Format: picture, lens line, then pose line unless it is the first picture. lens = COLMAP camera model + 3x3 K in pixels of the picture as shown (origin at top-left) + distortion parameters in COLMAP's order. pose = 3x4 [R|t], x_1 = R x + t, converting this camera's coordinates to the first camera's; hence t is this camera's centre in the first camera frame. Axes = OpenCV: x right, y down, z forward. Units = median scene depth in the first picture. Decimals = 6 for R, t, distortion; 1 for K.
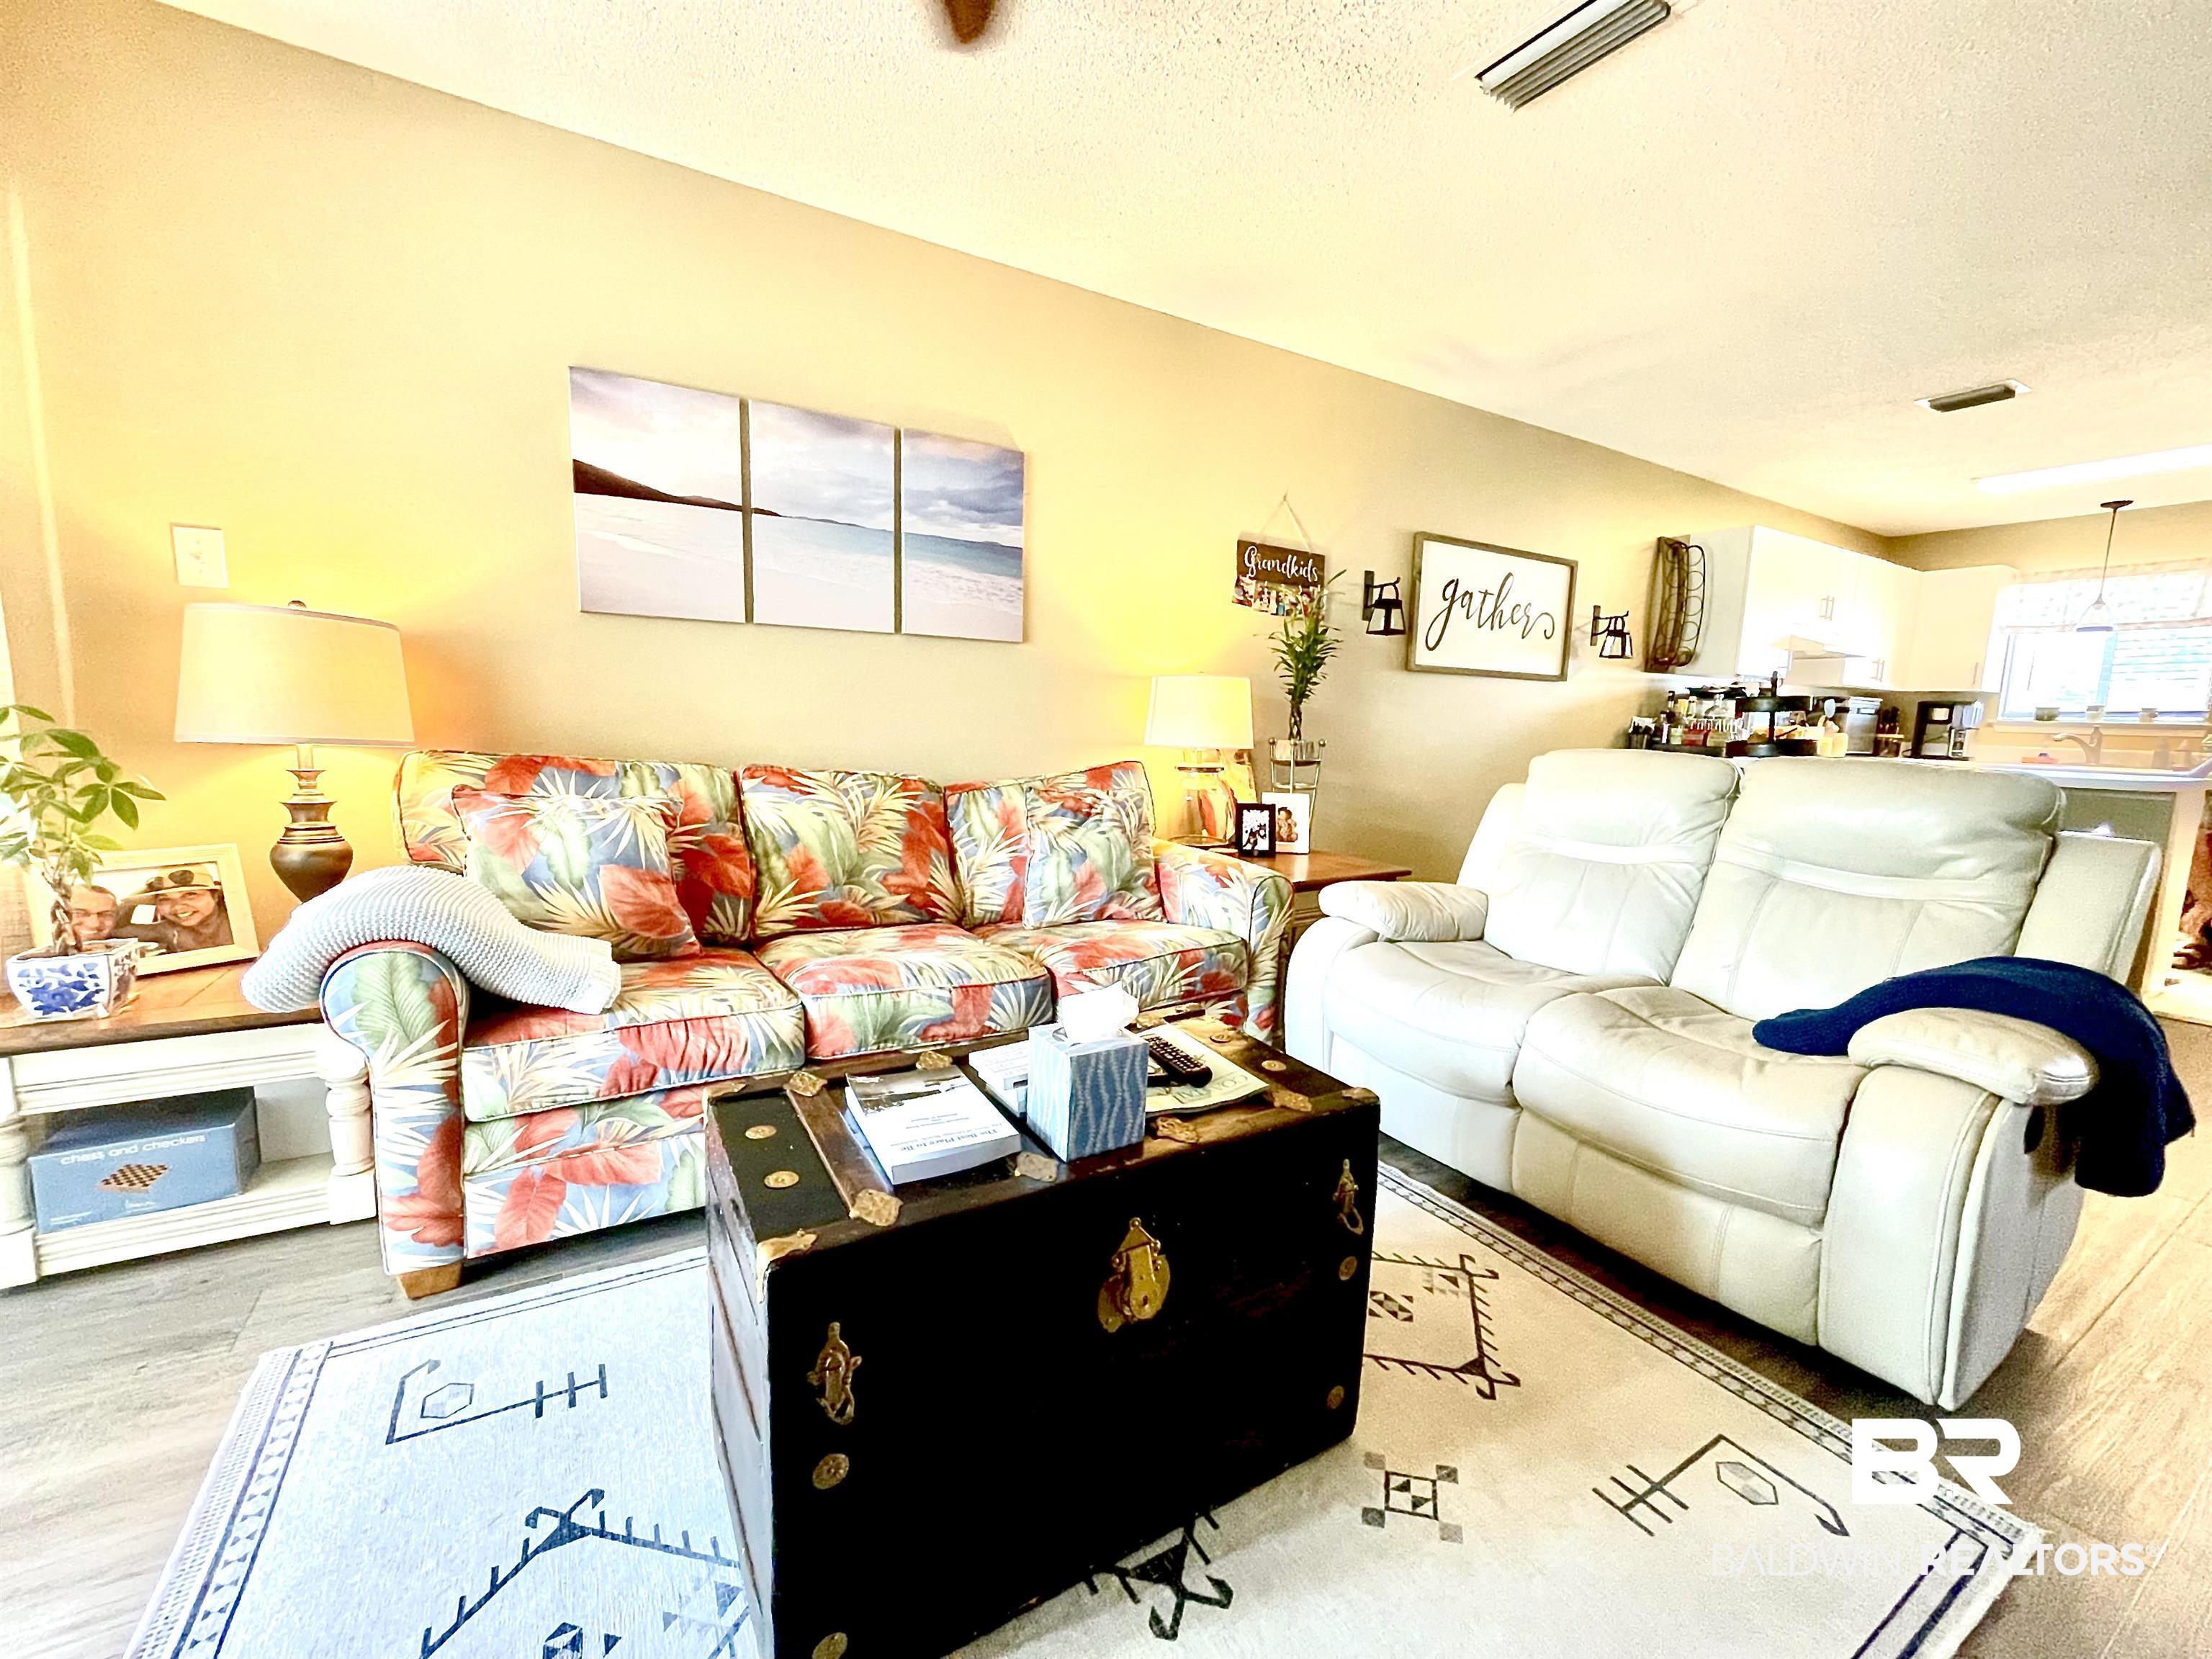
lens RADIAL K [[897.2, 0, 1097.0], [0, 897.2, 833.5], [0, 0, 1]] dist [0.000710, -0.000587]
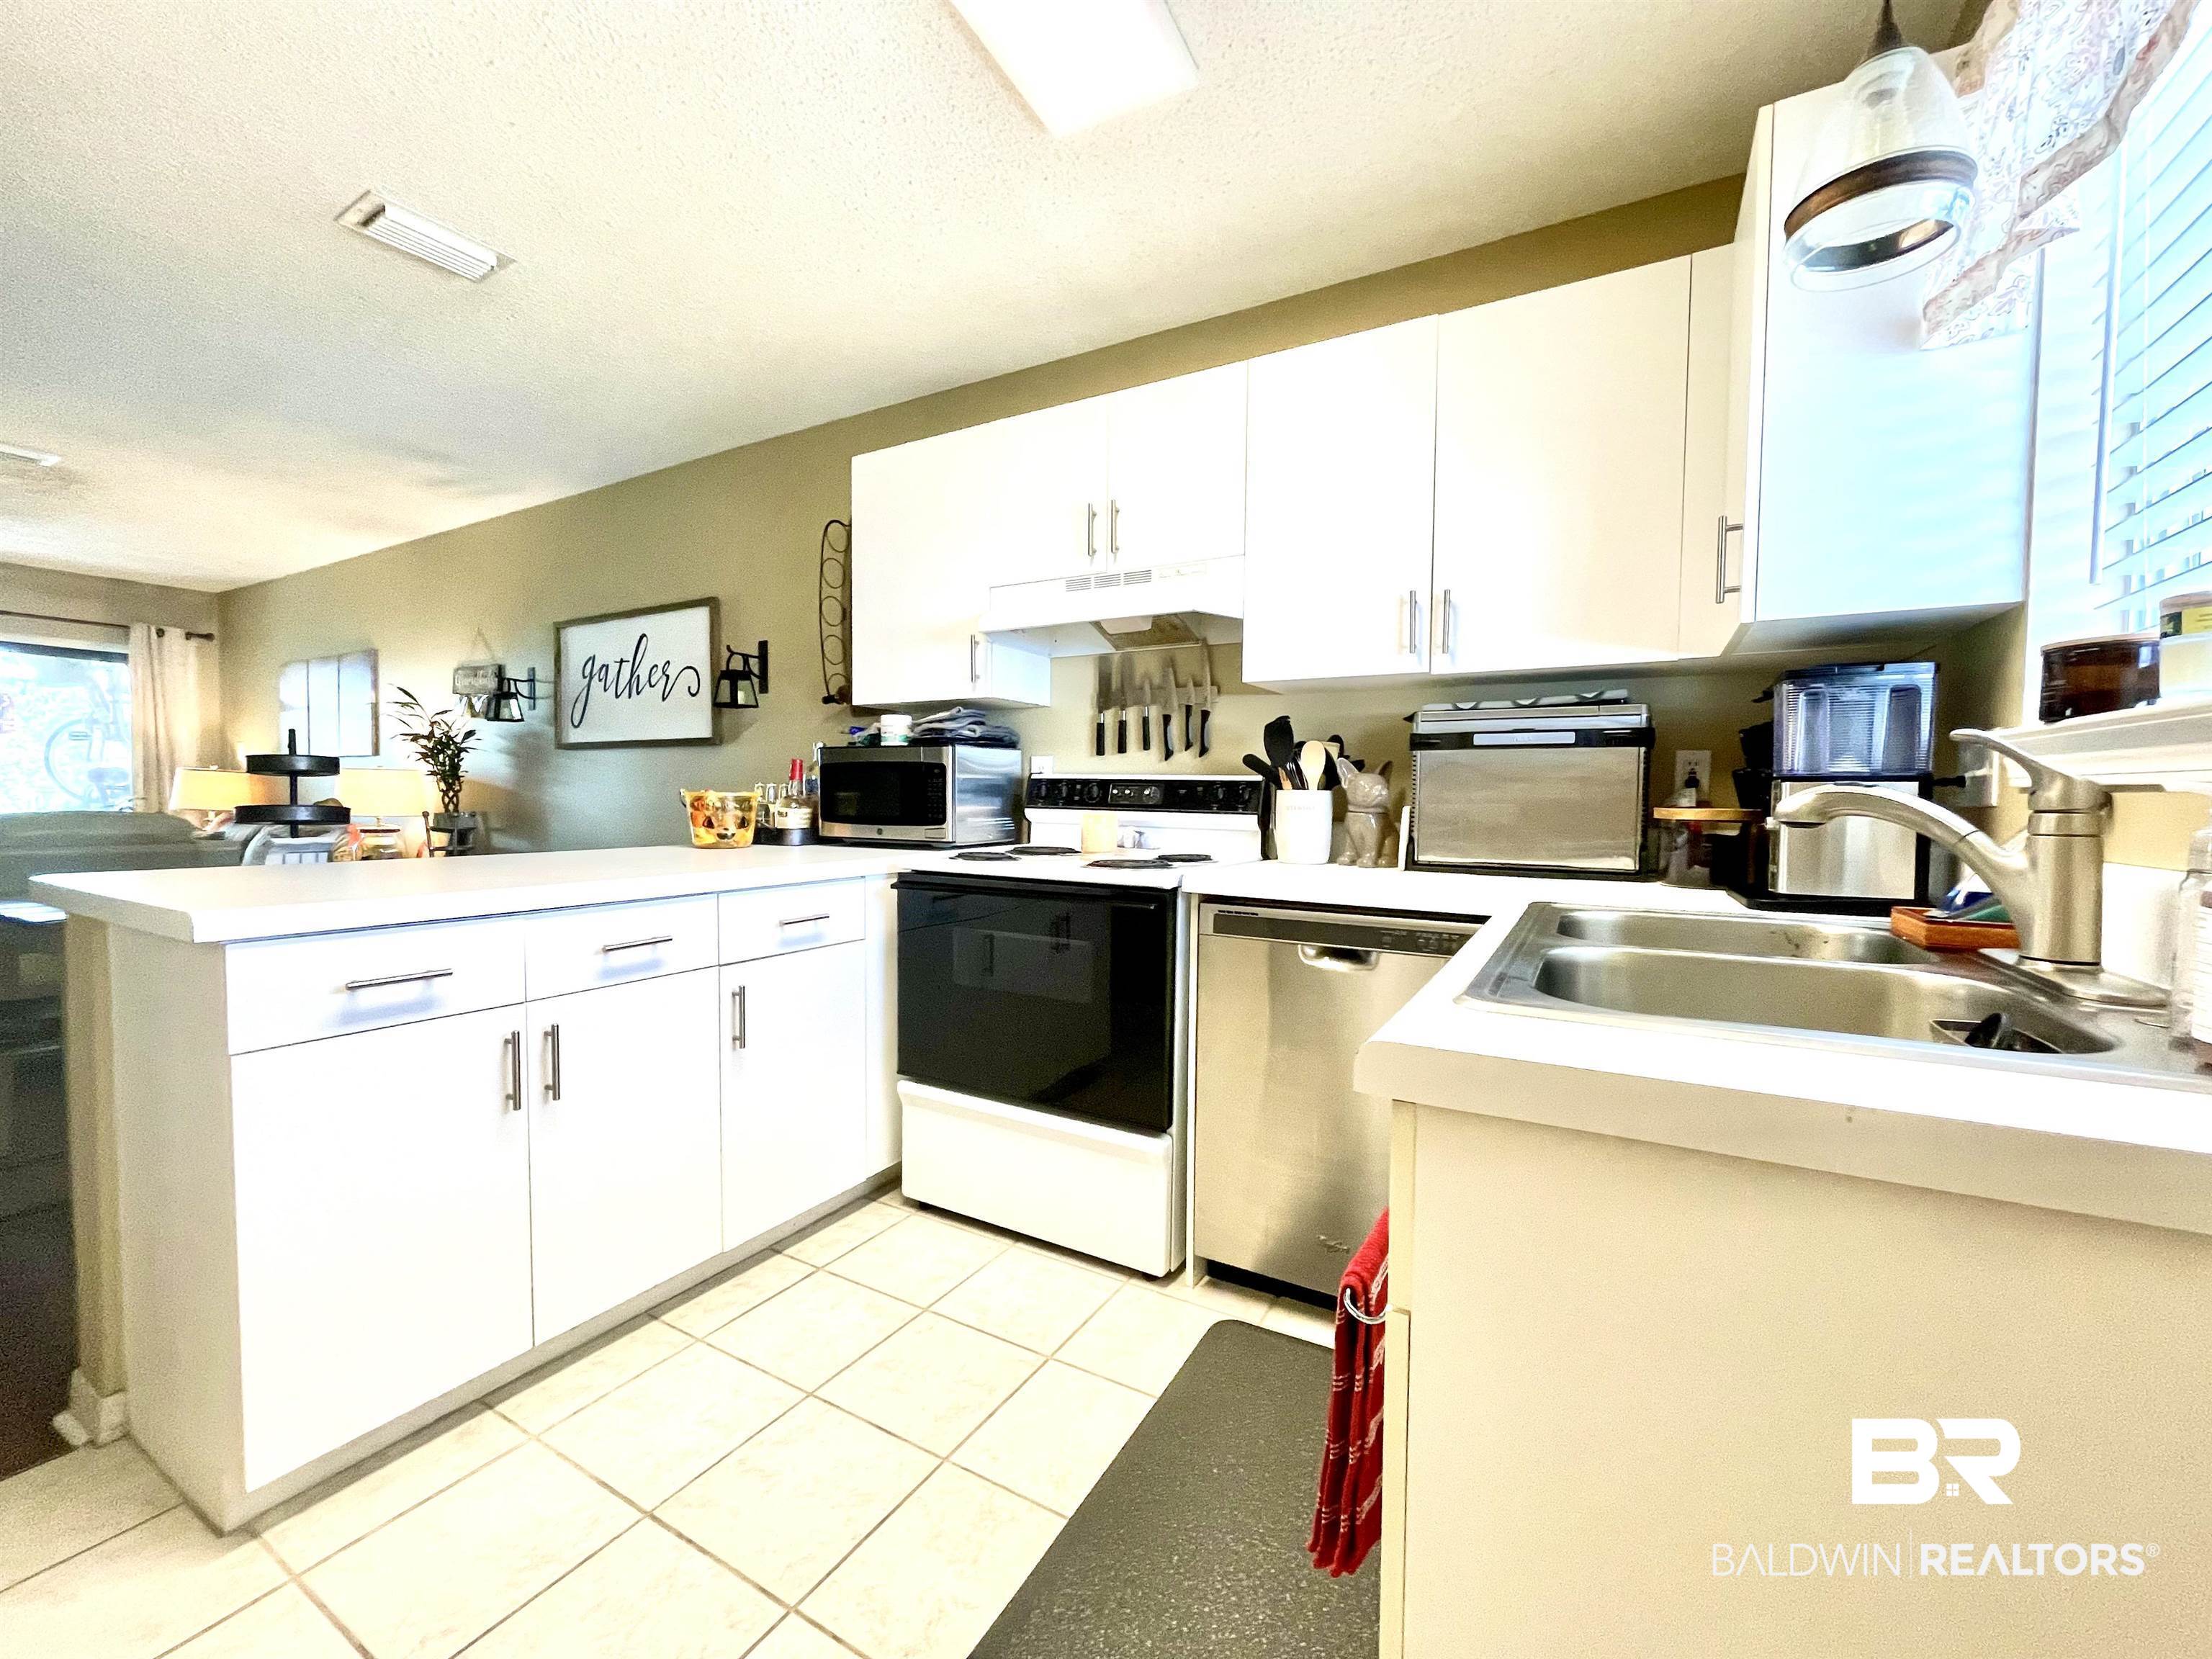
lens RADIAL K [[897.2, 0, 1103.9], [0, 897.2, 831.0], [0, 0, 1]] dist [0.000710, -0.000587]
pose [[0.490023, 0.015929, -0.871564, 2.206051], [-0.105431, 0.993576, -0.041118, -0.153691], [0.865310, 0.112038, 0.488555, 1.457077]]
